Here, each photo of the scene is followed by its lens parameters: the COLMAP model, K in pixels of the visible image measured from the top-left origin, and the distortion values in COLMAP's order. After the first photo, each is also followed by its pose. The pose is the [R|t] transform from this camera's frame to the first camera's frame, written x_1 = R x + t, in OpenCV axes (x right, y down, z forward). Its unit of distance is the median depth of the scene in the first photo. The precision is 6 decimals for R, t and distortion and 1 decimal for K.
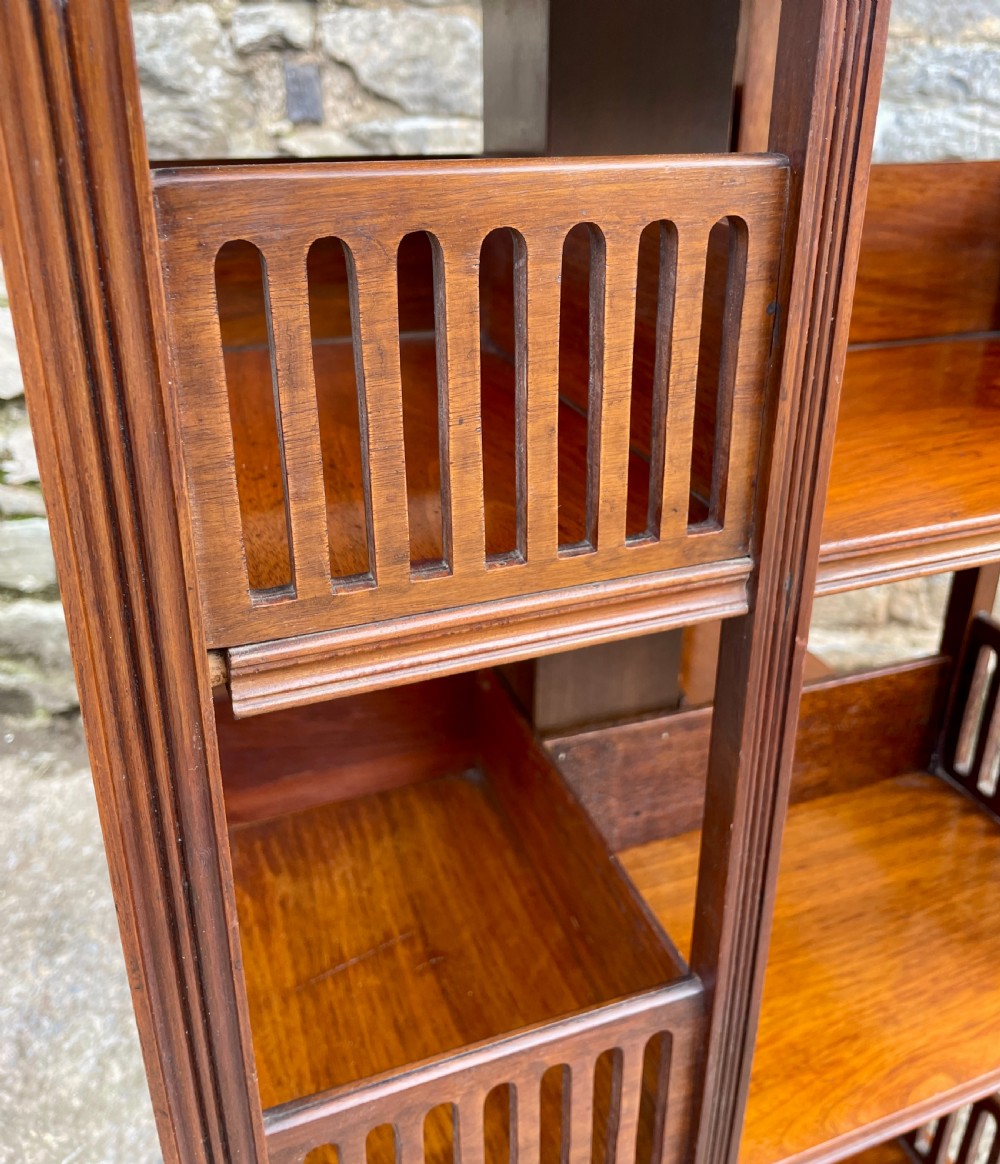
lens RADIAL K [[1045.2, 0, 513.1], [0, 1045.2, 481.3], [0, 0, 1]] dist [0.051301, -0.097808]
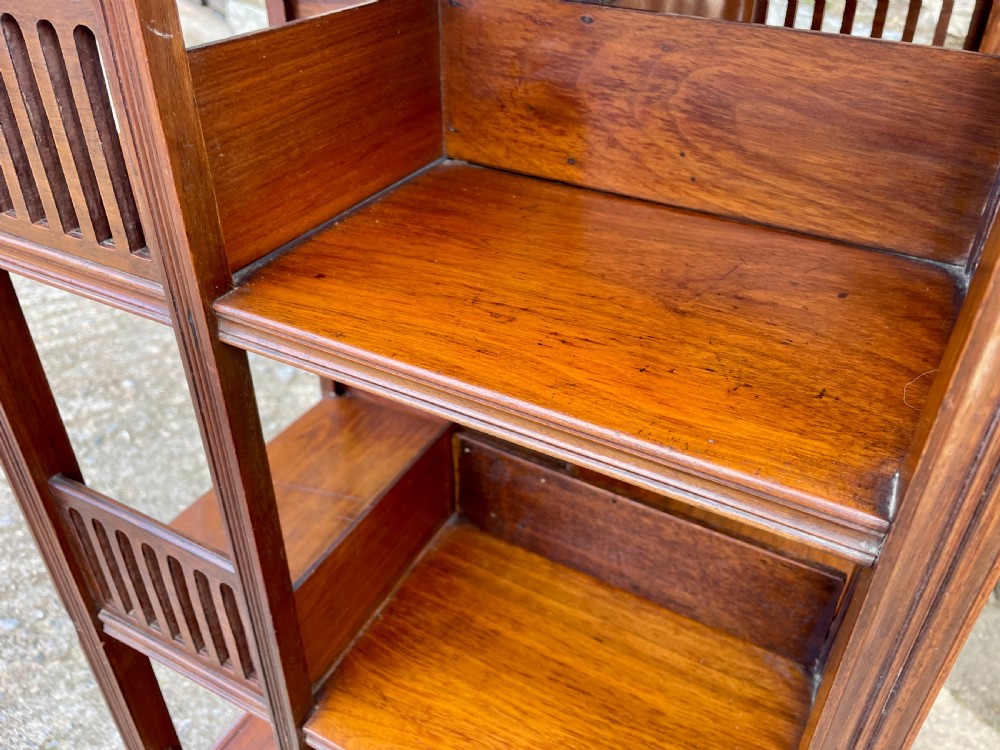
lens RADIAL K [[797.4, 0, 500.0], [0, 797.4, 375.0], [0, 0, 1]] dist [0.000806, -0.007704]
pose [[0.652491, 0.425064, -0.627357, 1.085039], [-0.296211, 0.905066, 0.305147, -0.245005], [0.697506, -0.013276, 0.716456, 0.486010]]
